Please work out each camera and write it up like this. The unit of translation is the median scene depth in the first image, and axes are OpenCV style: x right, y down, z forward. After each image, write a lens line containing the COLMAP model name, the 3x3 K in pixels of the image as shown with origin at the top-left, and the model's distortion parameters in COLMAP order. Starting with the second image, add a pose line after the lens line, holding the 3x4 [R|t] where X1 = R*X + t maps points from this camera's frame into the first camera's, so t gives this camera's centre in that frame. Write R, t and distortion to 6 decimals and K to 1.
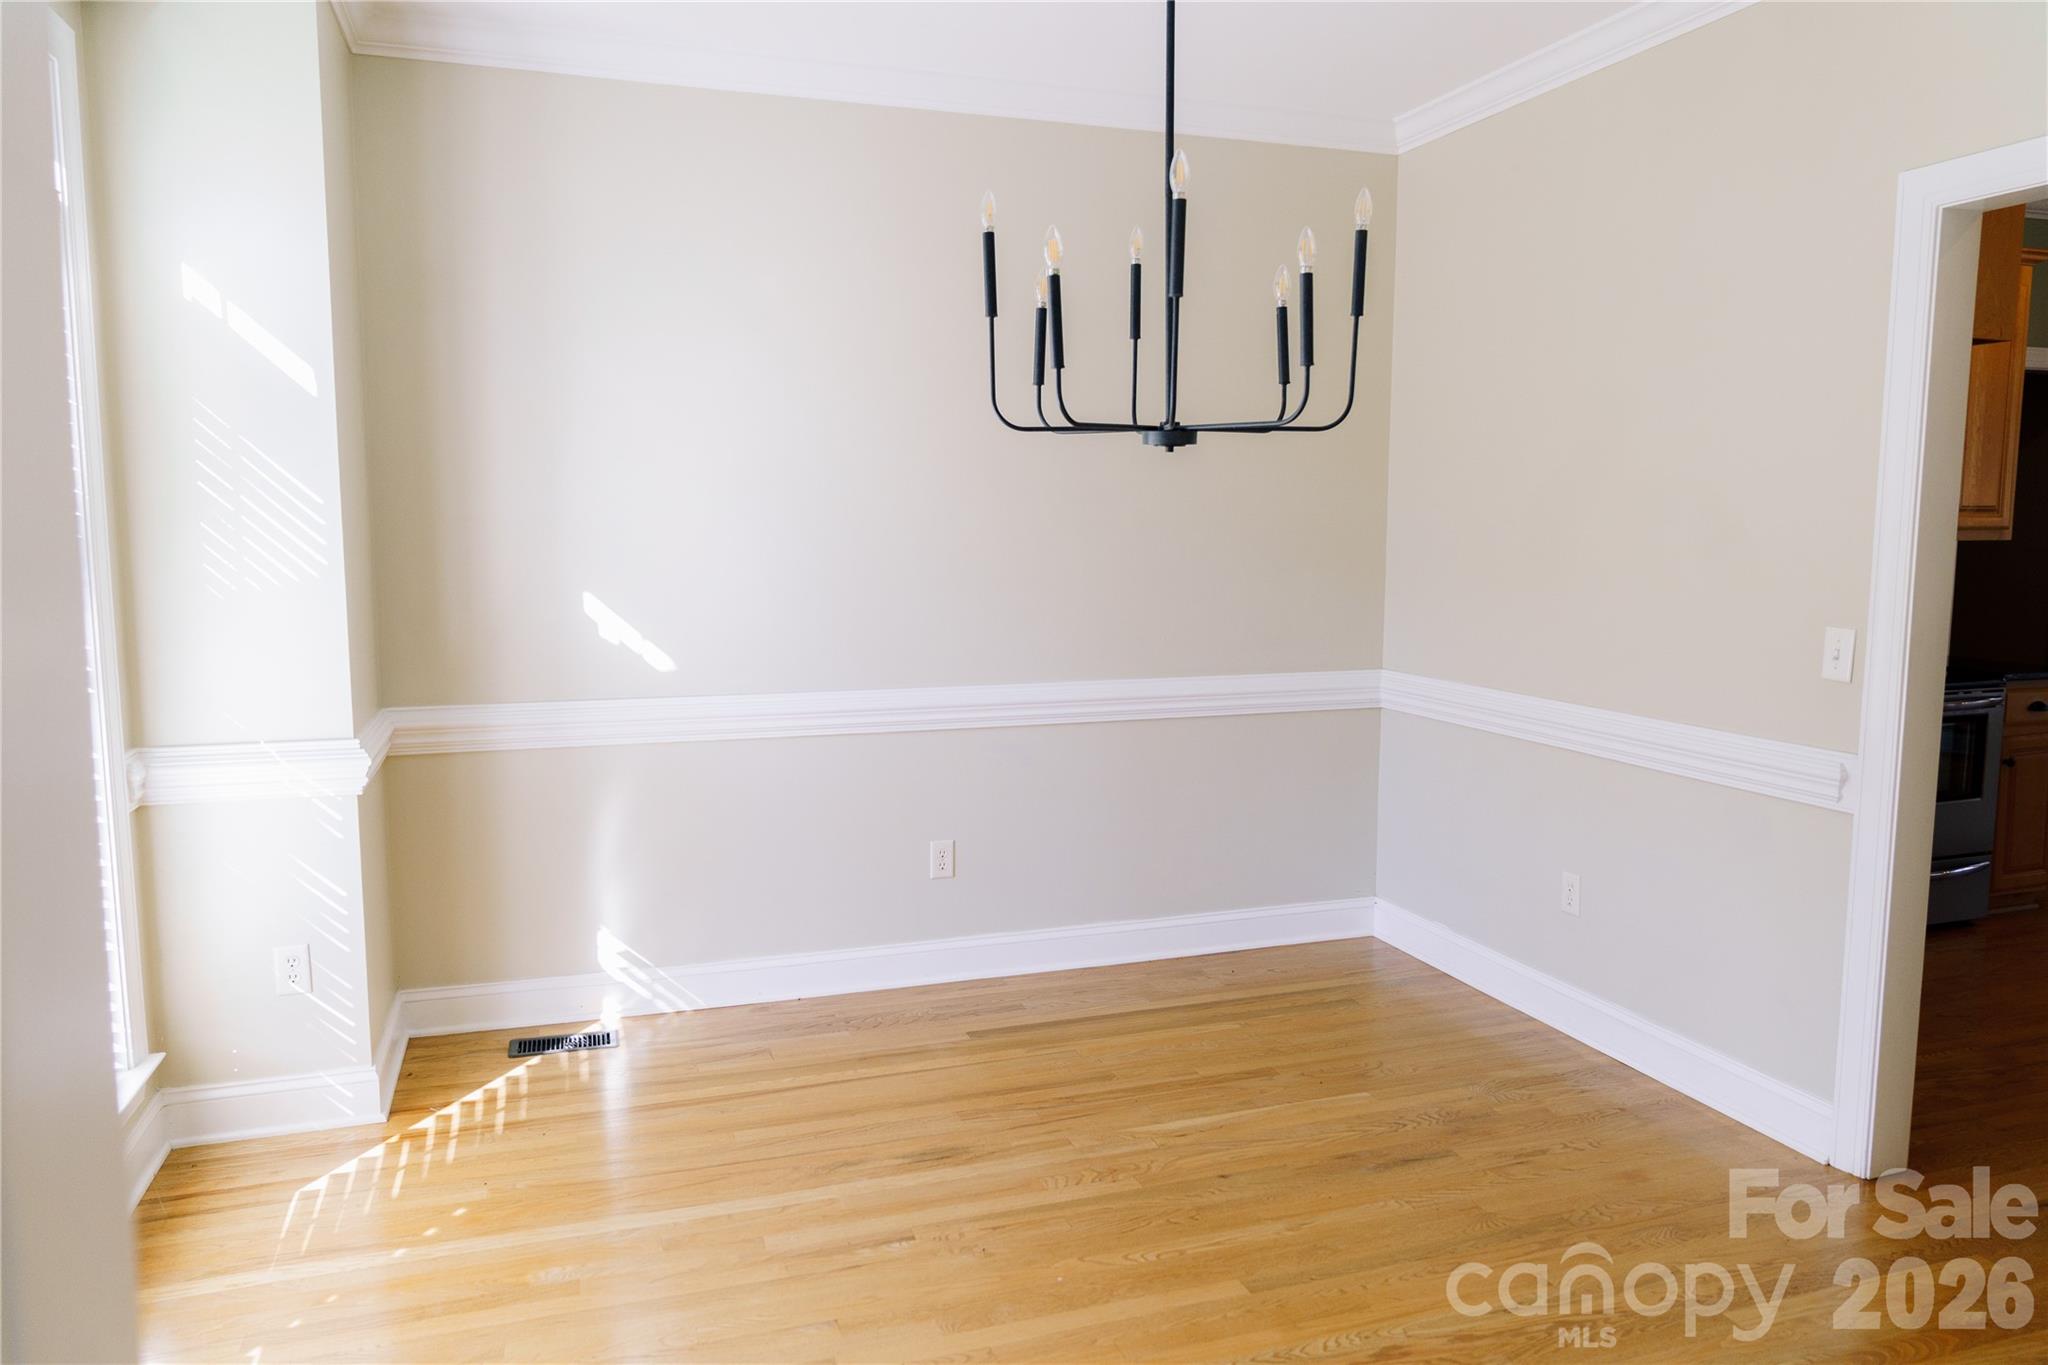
lens RADIAL K [[1423.2, 0, 1029.8], [0, 1423.2, 675.4], [0, 0, 1]] dist [-0.054074, 0.037460]
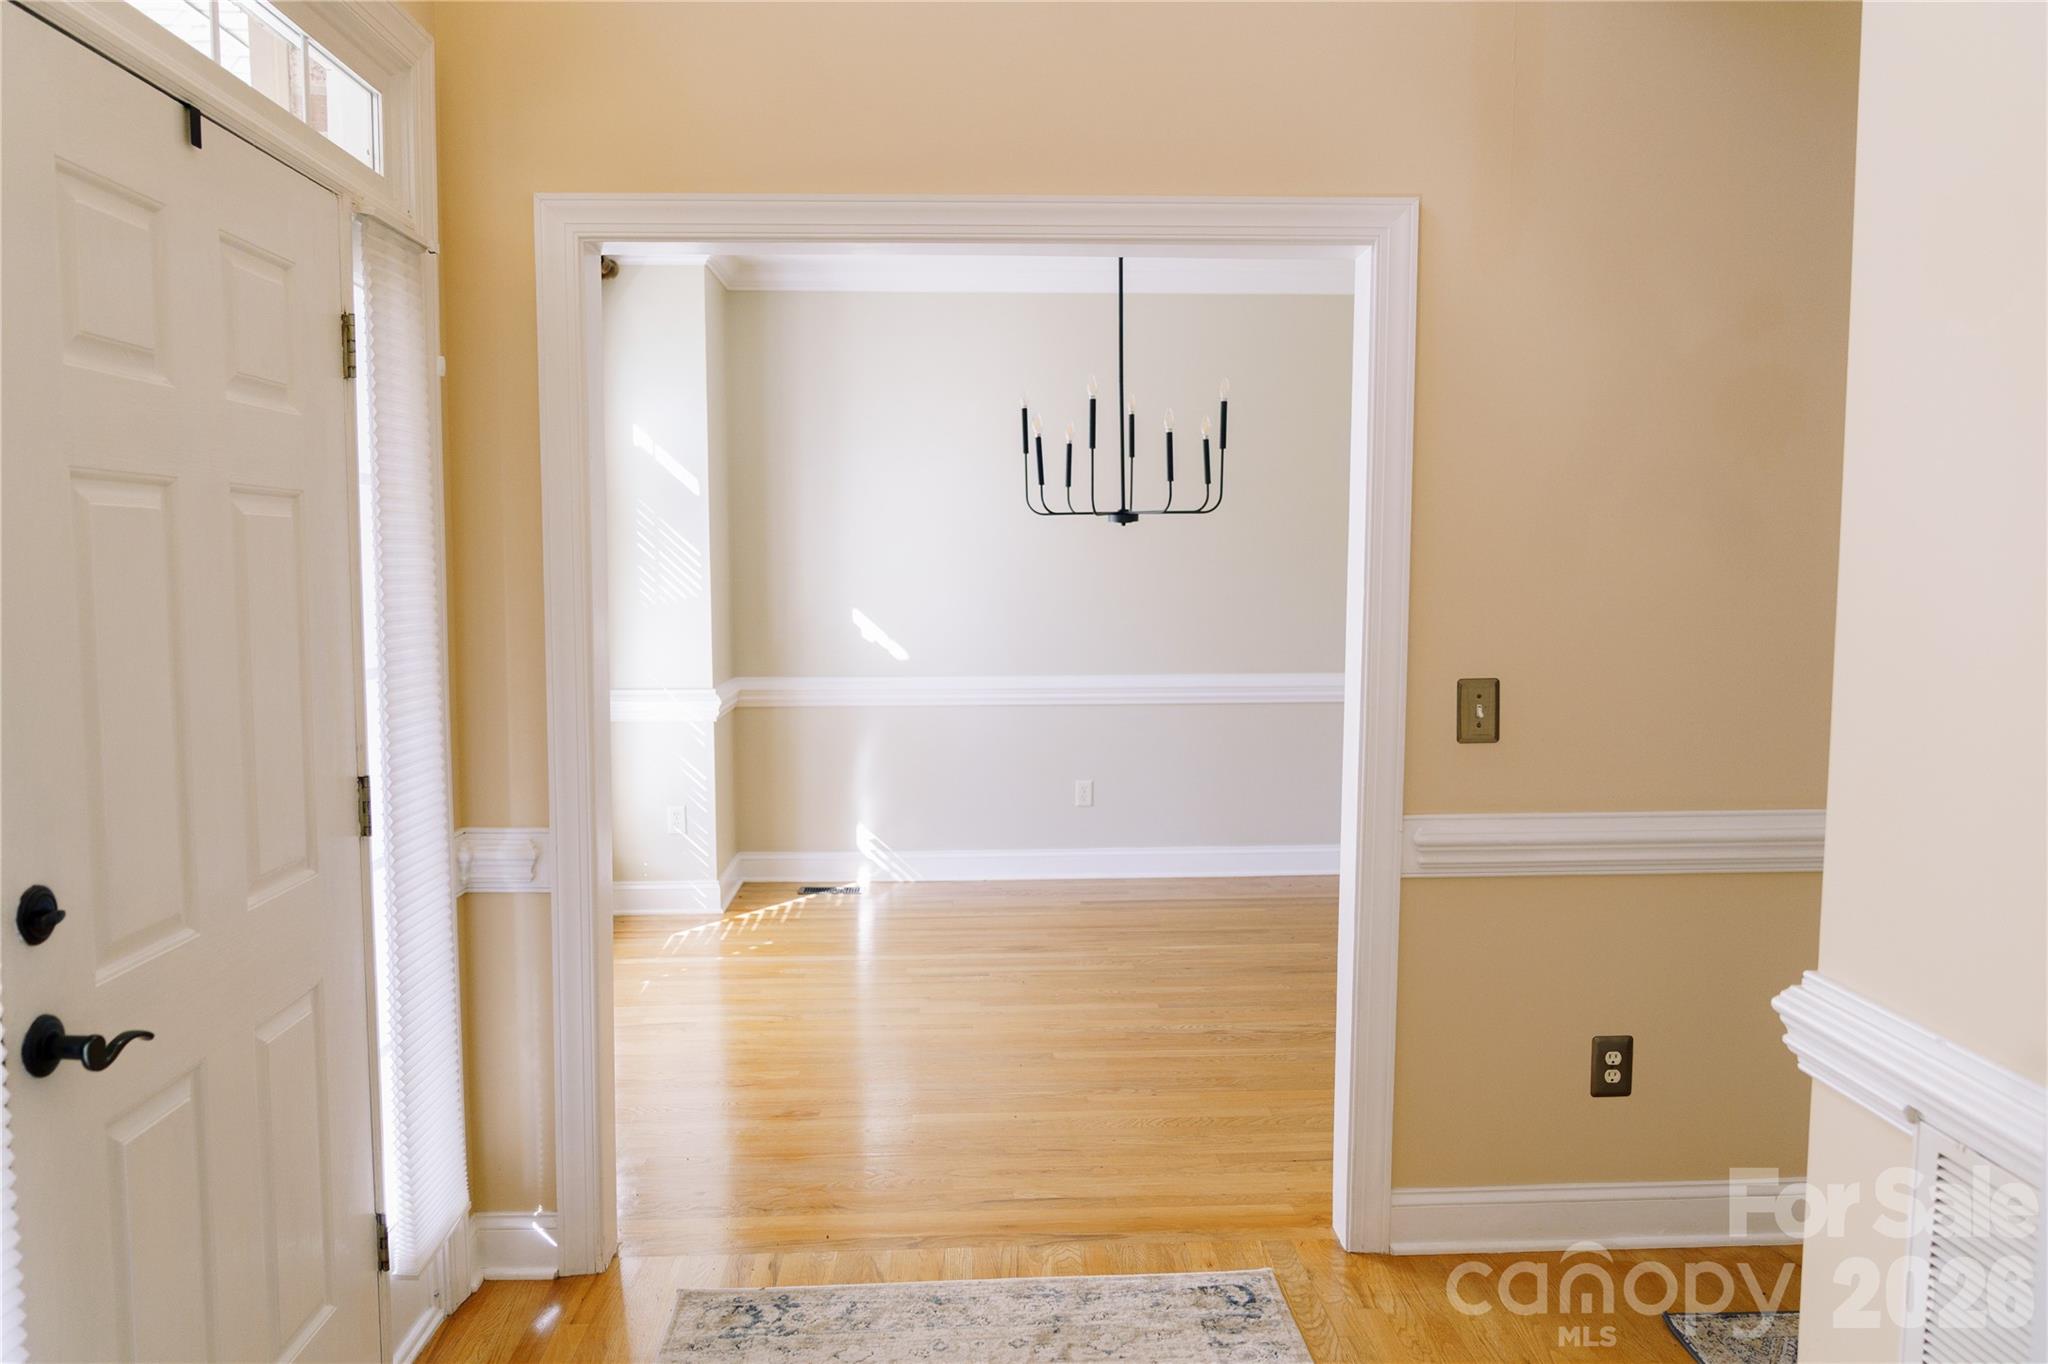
lens RADIAL K [[1499.1, 0, 1024.0], [0, 1499.1, 682.0], [0, 0, 1]] dist [-0.134058, 0.109313]
pose [[0.959927, 0.019575, -0.279565, 0.370818], [-0.027299, 0.999345, -0.023762, 0.063331], [0.278917, 0.030441, 0.959833, -0.606858]]
